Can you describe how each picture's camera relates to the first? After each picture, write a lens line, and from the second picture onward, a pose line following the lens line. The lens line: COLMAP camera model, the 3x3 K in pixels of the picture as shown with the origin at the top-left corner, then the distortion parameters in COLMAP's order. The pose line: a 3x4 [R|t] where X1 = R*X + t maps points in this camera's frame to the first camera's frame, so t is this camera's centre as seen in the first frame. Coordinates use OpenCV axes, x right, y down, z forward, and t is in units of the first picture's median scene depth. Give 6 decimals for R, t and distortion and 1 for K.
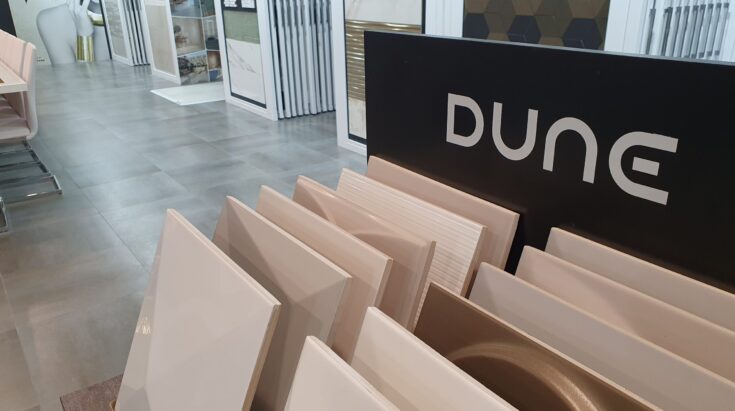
lens RADIAL K [[571.6, 0, 369.3], [0, 571.6, 203.1], [0, 0, 1]] dist [0.013893, 0.006355]
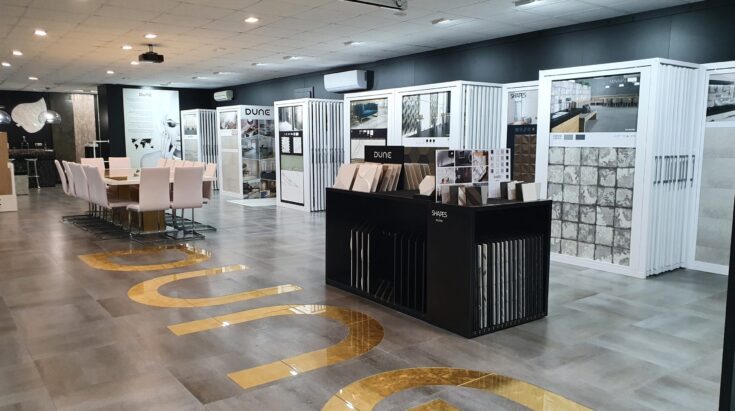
lens RADIAL K [[571.6, 0, 366.7], [0, 571.6, 206.2], [0, 0, 1]] dist [0.013893, 0.006355]
pose [[0.999285, 0.035586, 0.012787, -0.003711], [-0.031015, 0.964793, -0.261177, 0.222828], [-0.021631, 0.260593, 0.965206, -0.551922]]
